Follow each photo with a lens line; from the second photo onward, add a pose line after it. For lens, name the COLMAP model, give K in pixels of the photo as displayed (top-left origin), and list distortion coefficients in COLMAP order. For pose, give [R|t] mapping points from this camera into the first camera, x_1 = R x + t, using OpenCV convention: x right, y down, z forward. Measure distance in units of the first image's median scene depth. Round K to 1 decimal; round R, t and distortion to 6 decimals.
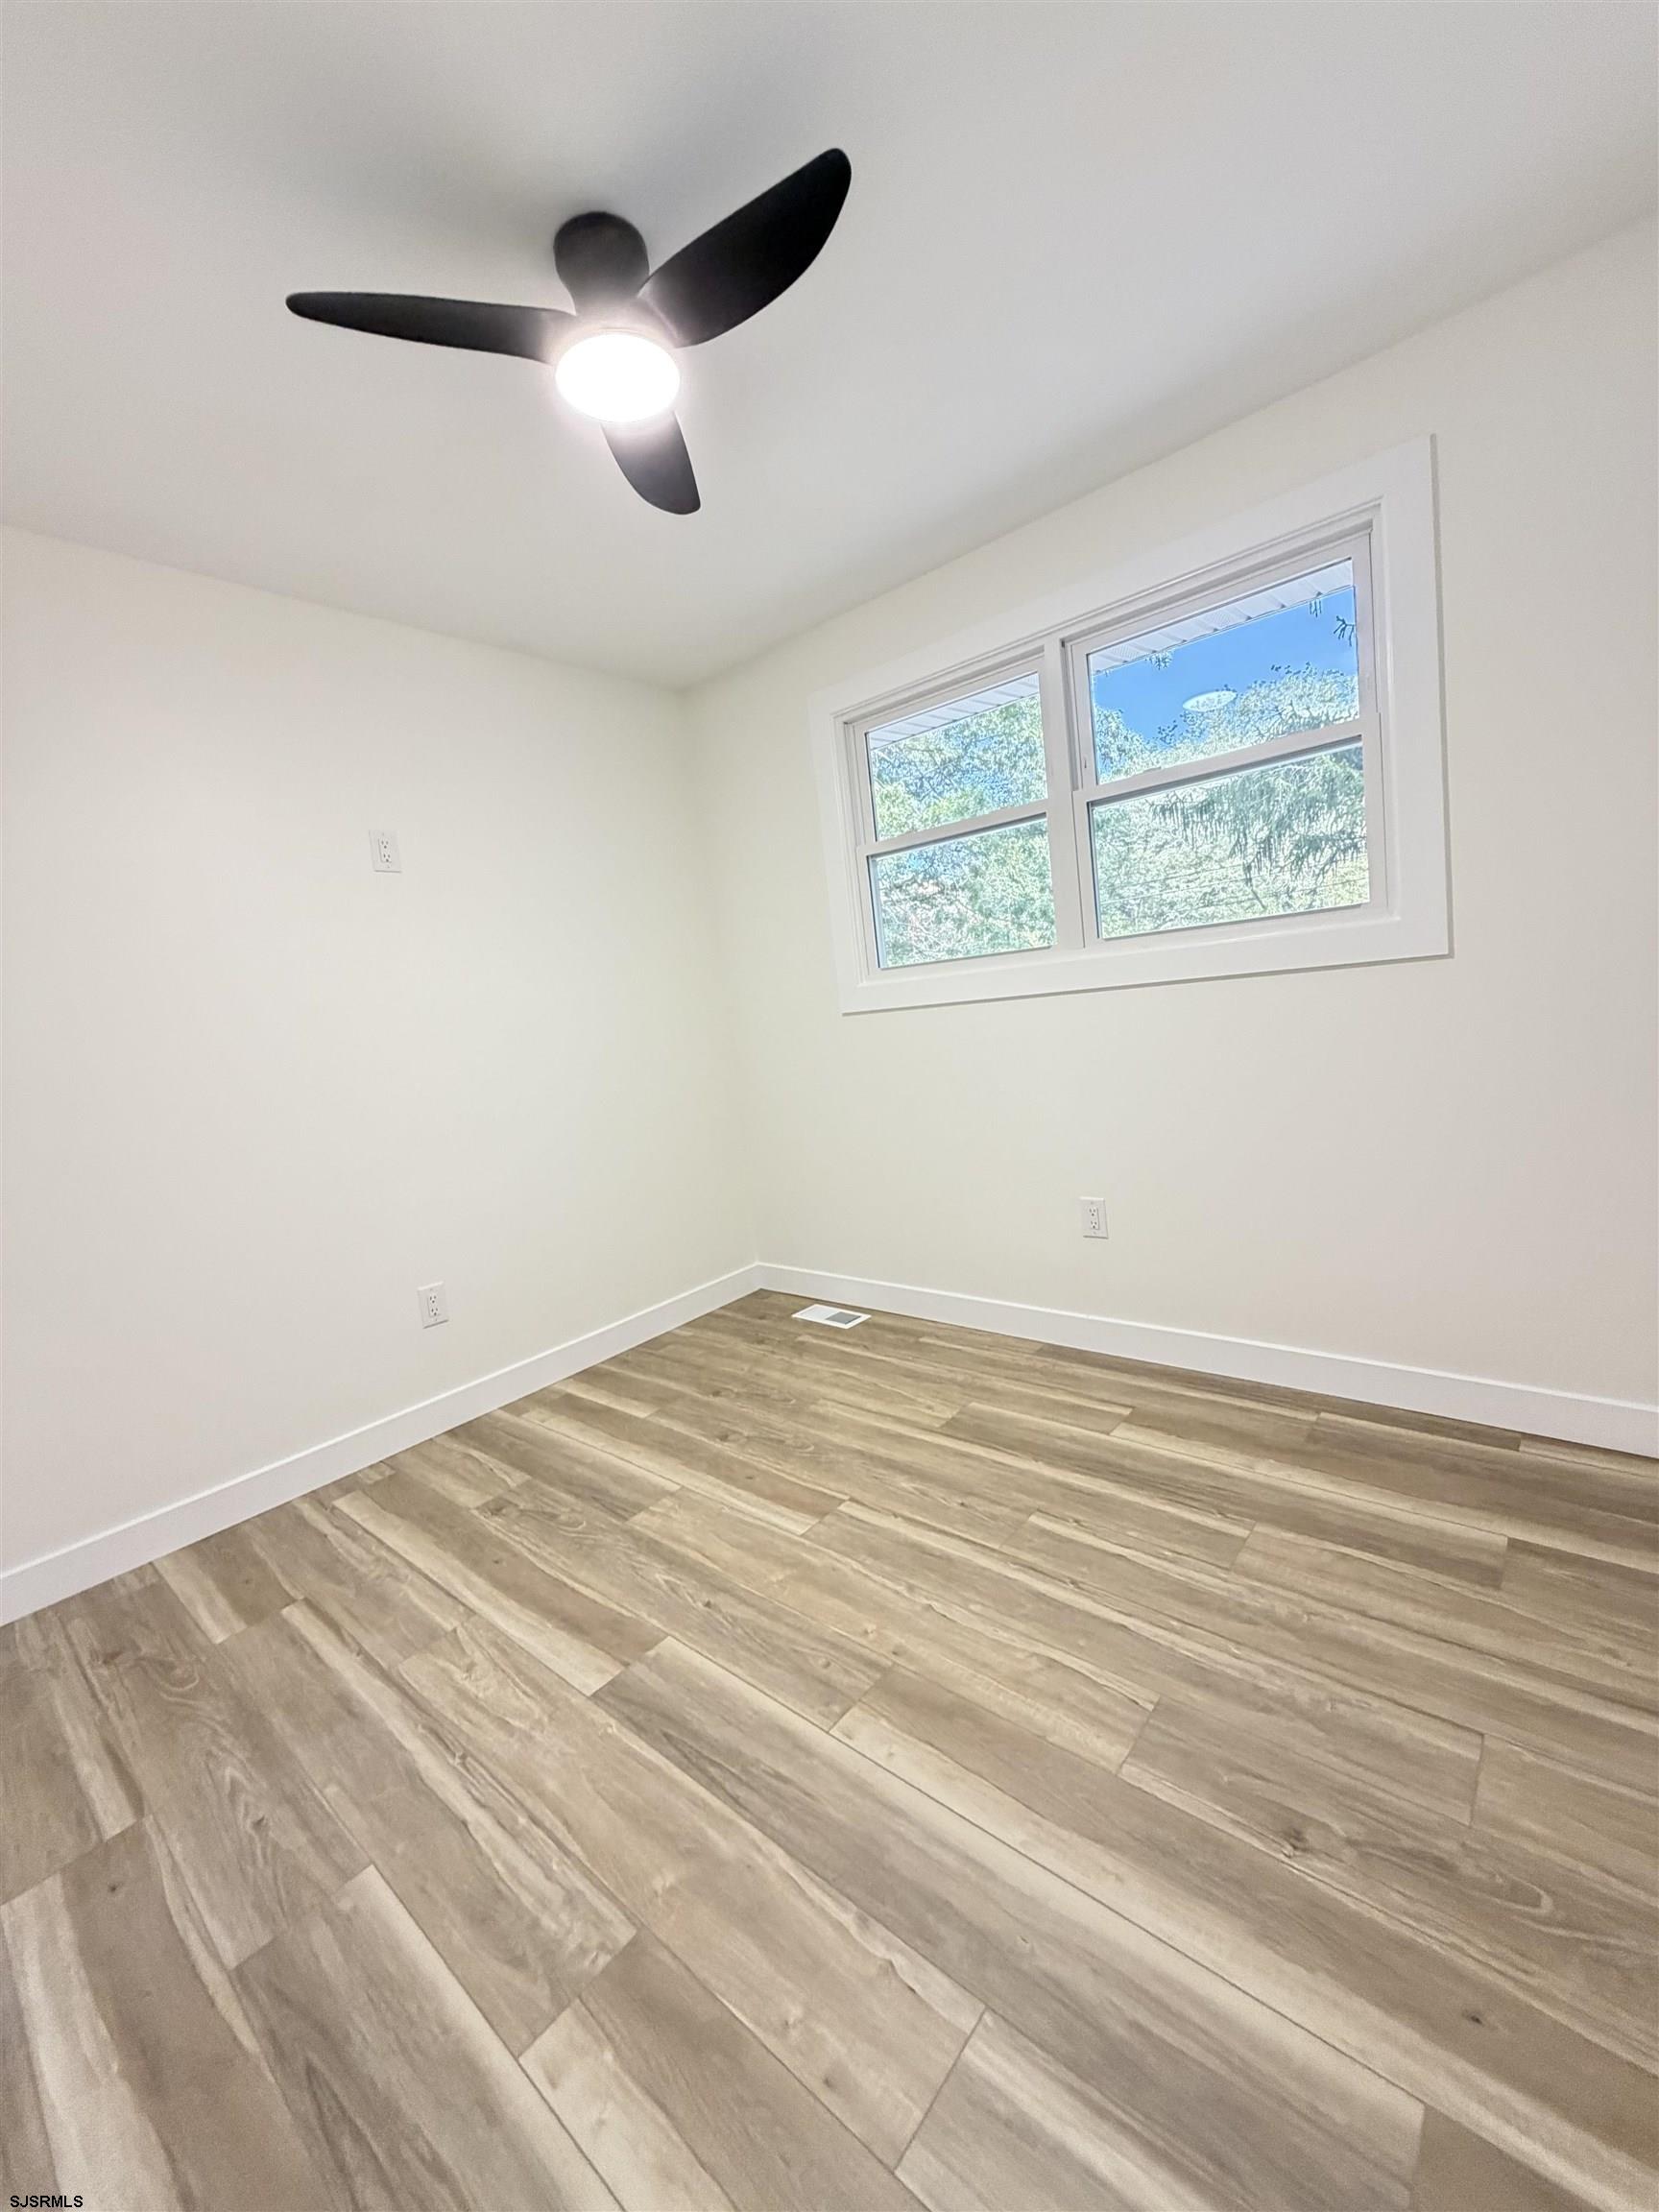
lens RADIAL K [[878.1, 0, 834.2], [0, 878.1, 1104.8], [0, 0, 1]] dist [0.001517, -0.000354]
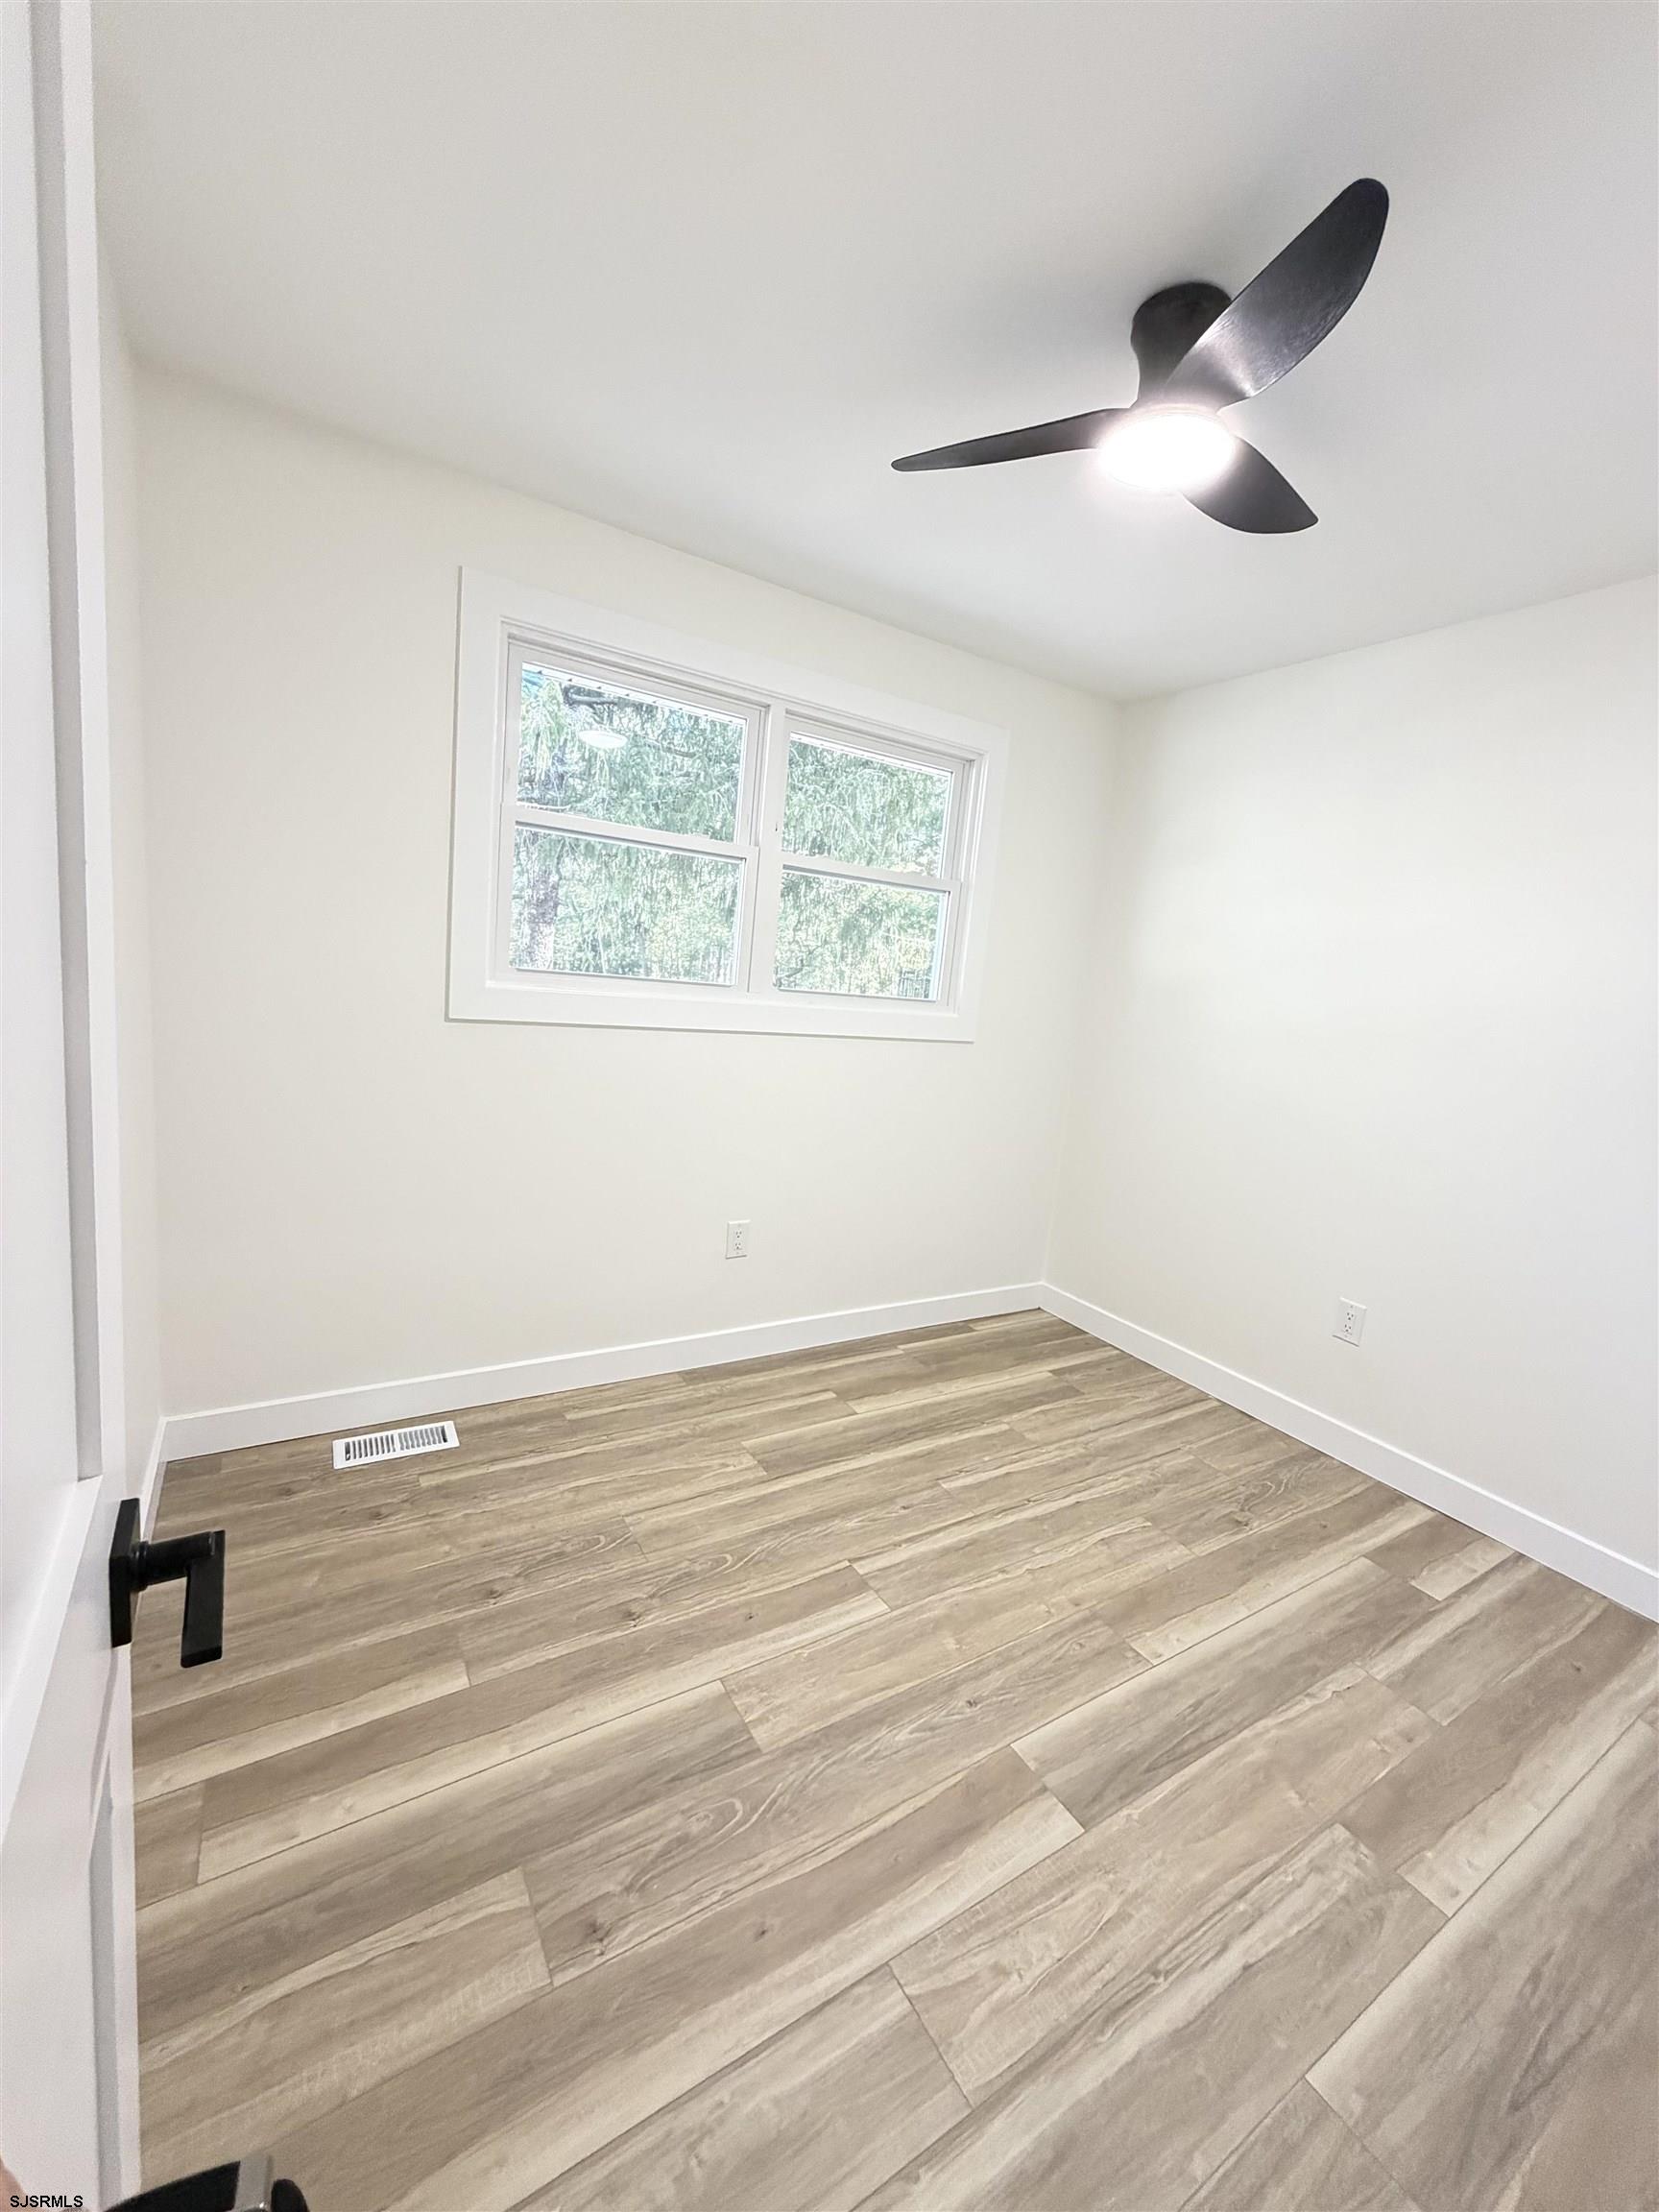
lens RADIAL K [[878.1, 0, 834.2], [0, 878.1, 1104.8], [0, 0, 1]] dist [0.001517, -0.000354]
pose [[0.284814, -0.014151, 0.958478, -1.067634], [-0.014515, 0.999713, 0.019073, -0.091762], [-0.958473, -0.019344, 0.284527, 0.869522]]
